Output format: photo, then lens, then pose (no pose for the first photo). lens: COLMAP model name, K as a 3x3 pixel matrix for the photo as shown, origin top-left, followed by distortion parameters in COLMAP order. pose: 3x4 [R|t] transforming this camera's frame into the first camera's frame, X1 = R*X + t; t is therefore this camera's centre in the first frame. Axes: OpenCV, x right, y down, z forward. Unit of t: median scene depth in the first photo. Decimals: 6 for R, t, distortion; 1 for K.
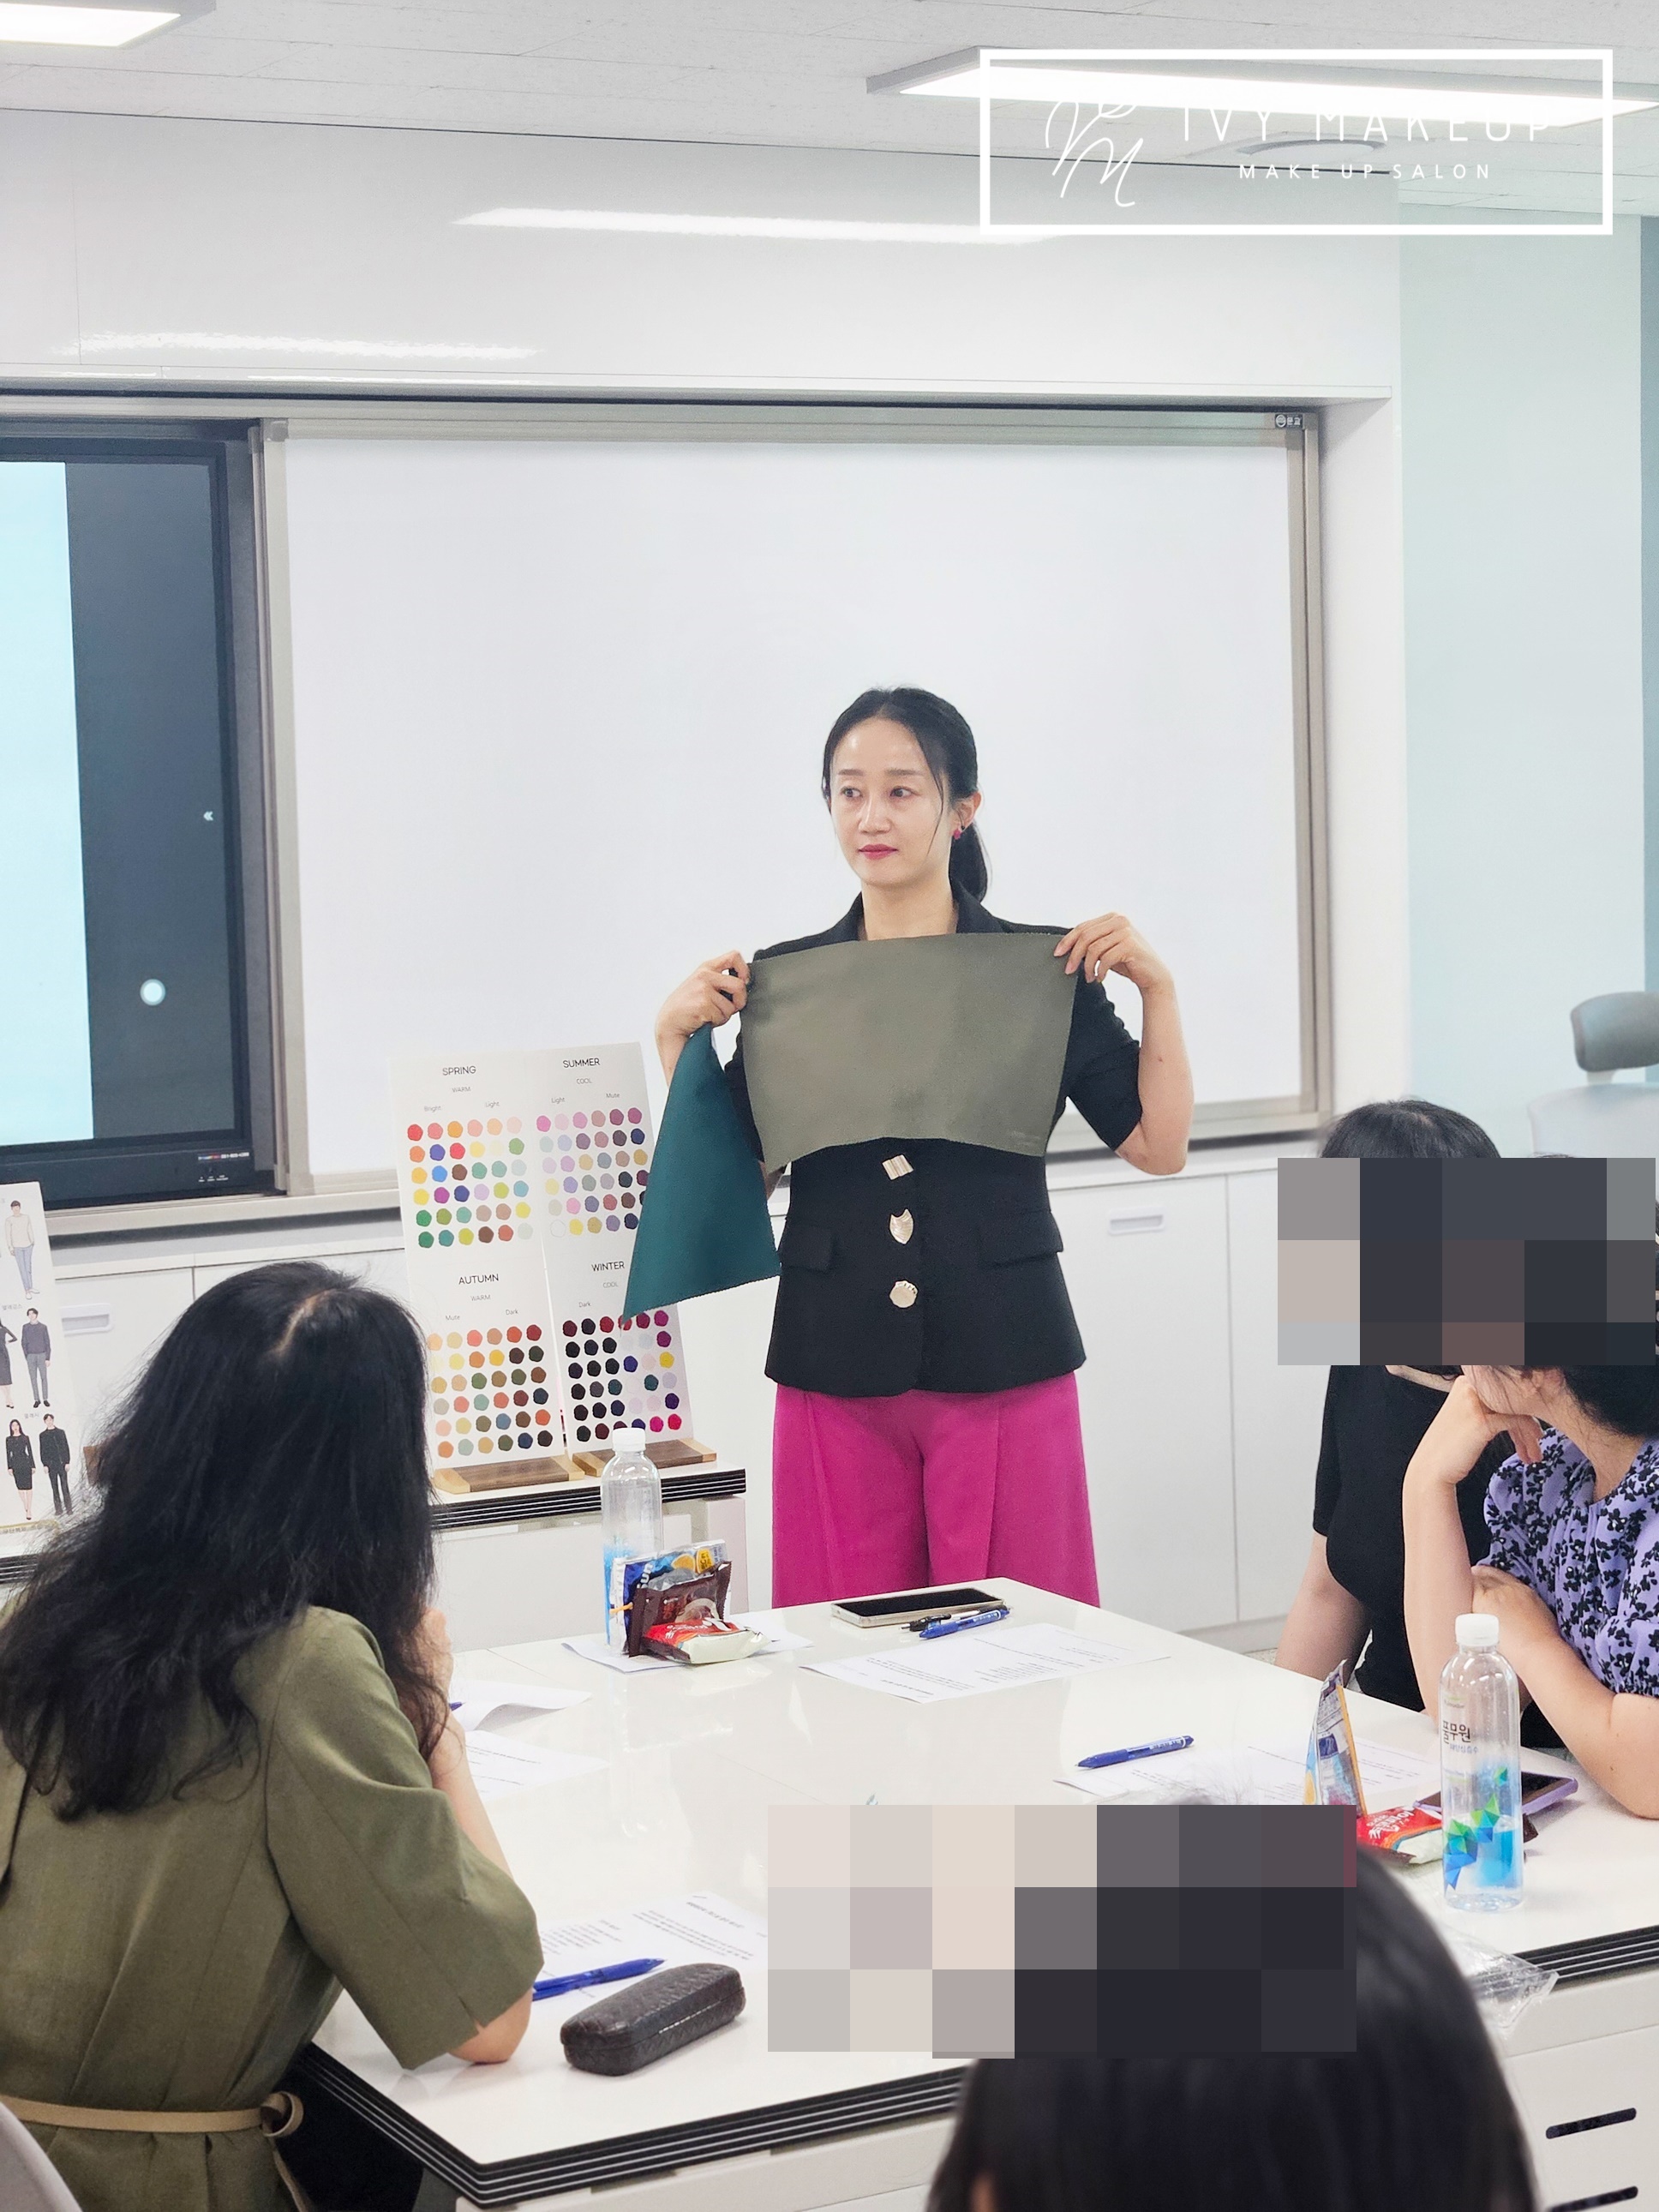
lens RADIAL K [[4301.7, 0, 841.8], [0, 4301.7, 1099.0], [0, 0, 1]] dist [-0.431314, 4.728323]
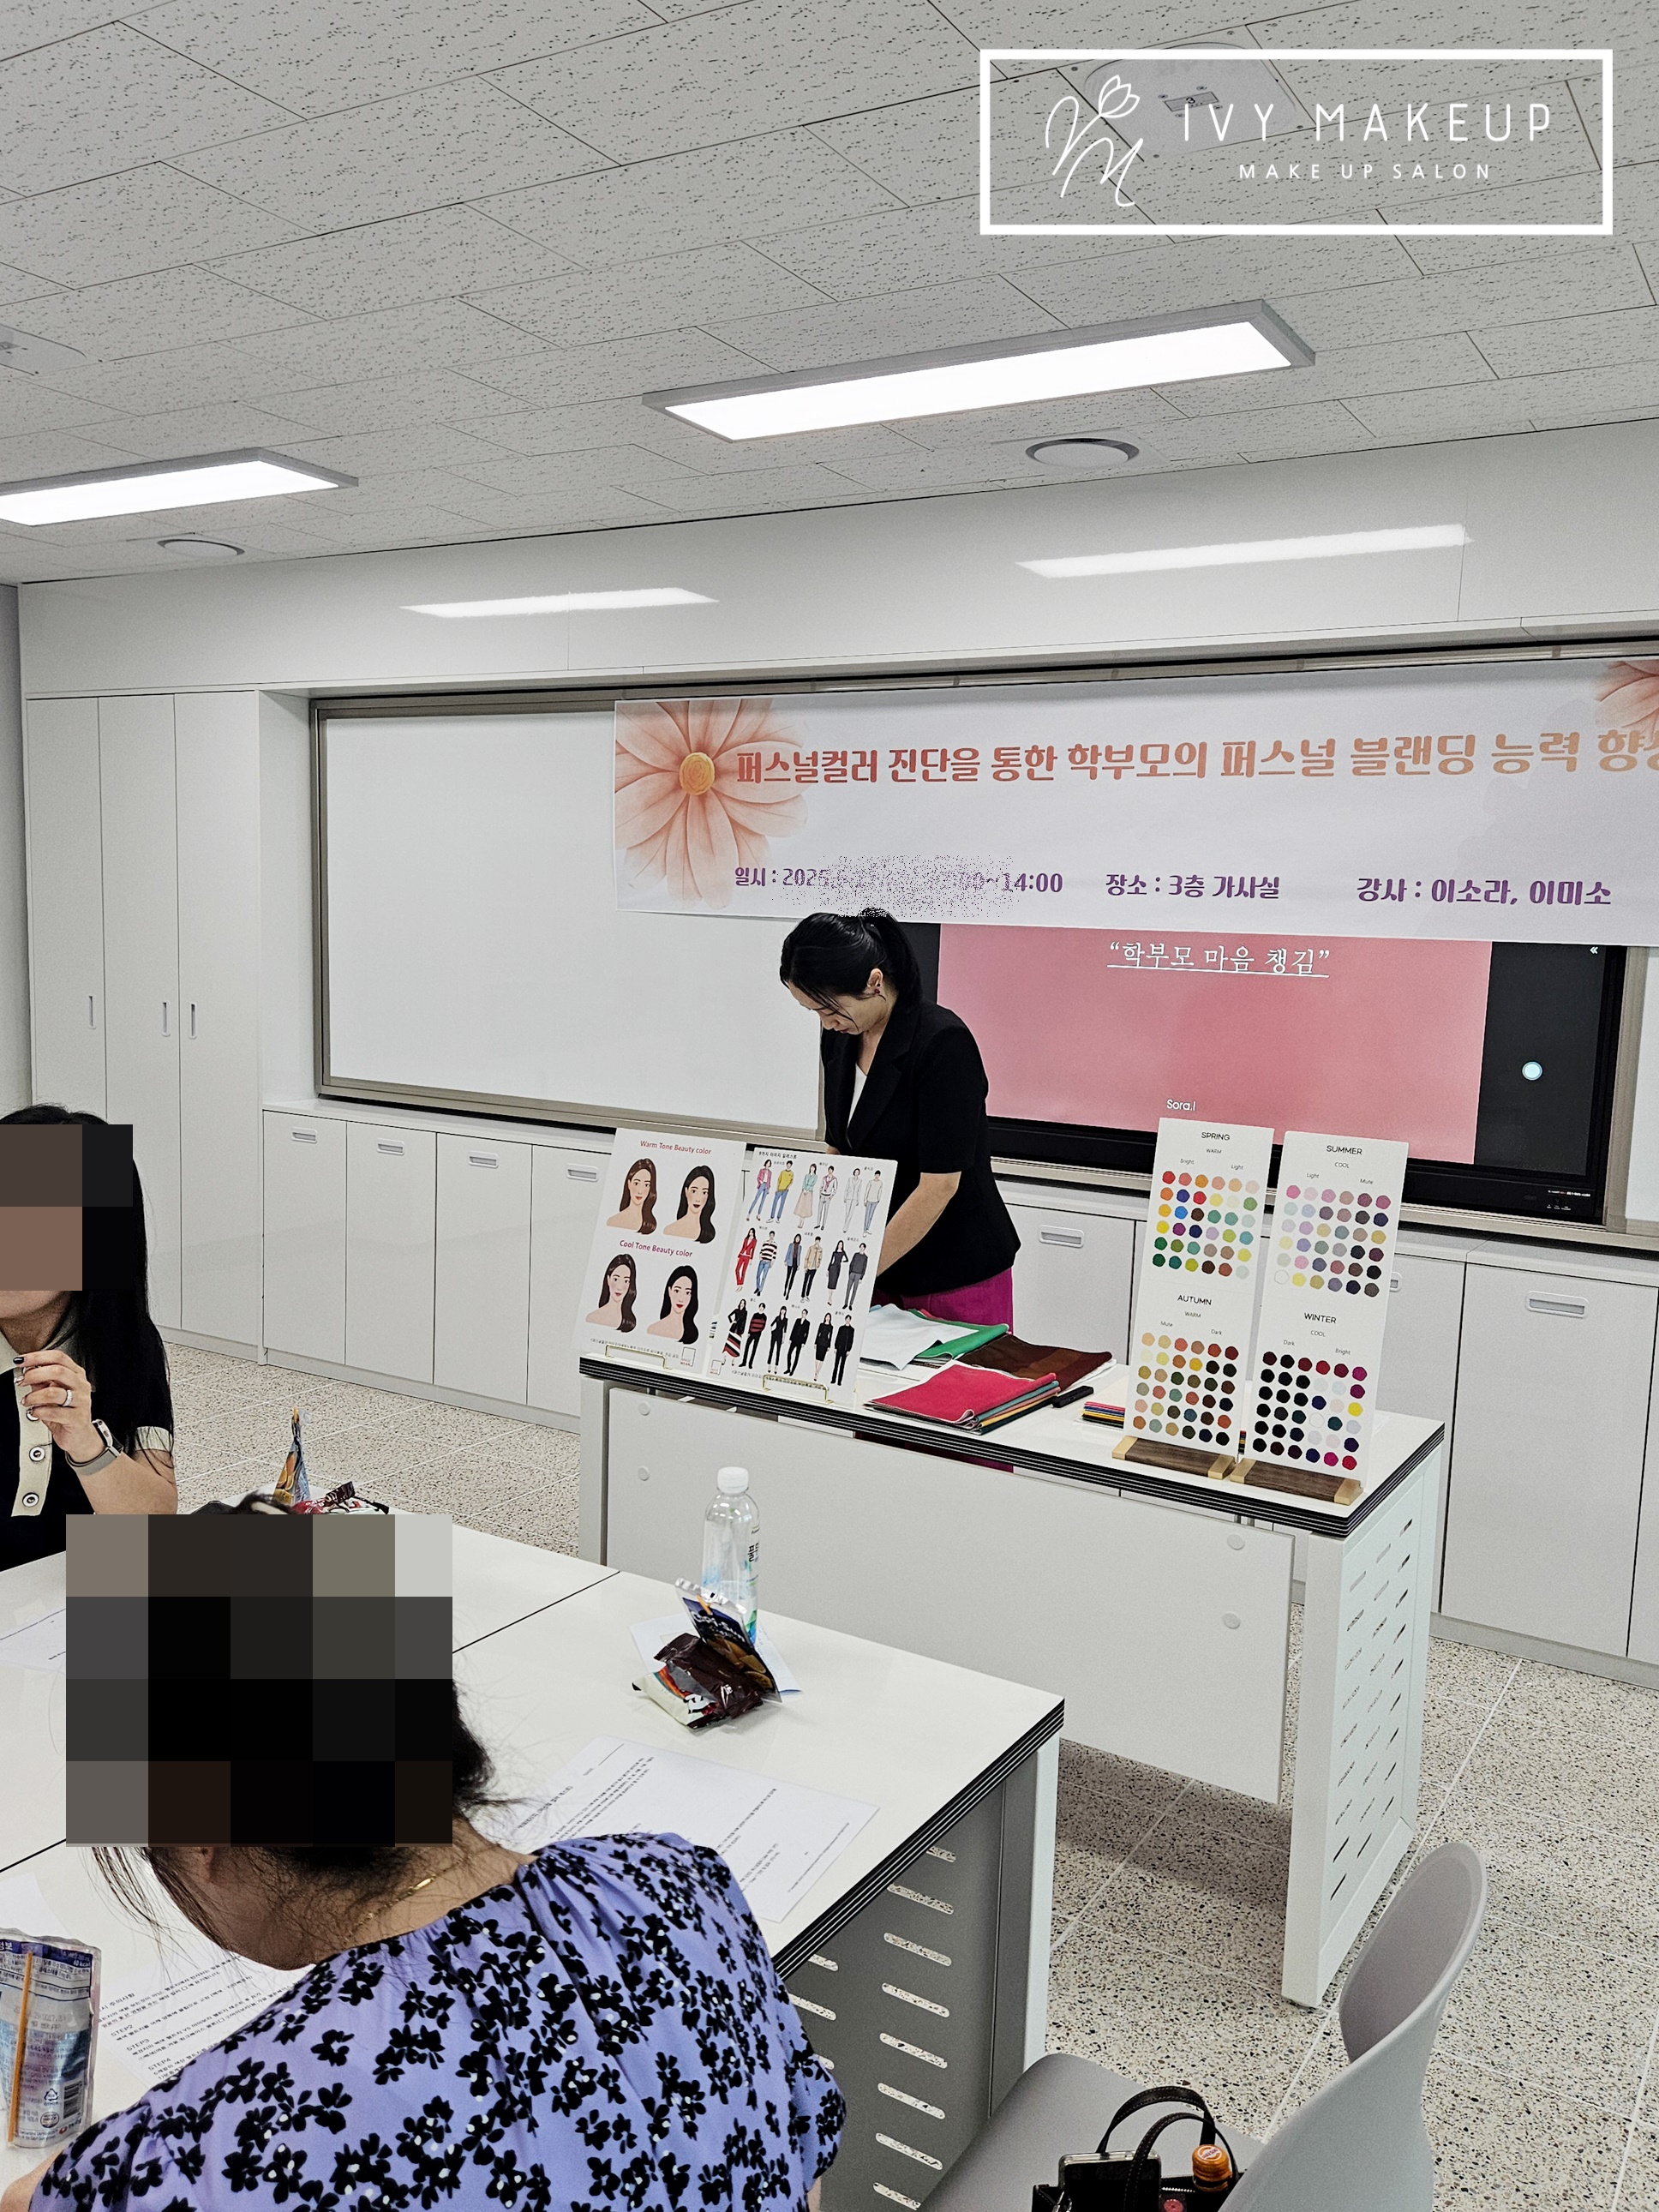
lens RADIAL K [[1745.8, 0, 827.4], [0, 1745.8, 1112.2], [0, 0, 1]] dist [0.103229, -0.120527]
pose [[0.508478, 0.145917, -0.848621, 0.293558], [-0.124290, 0.987654, 0.095351, -0.049089], [0.852057, 0.056992, 0.520337, 0.633380]]
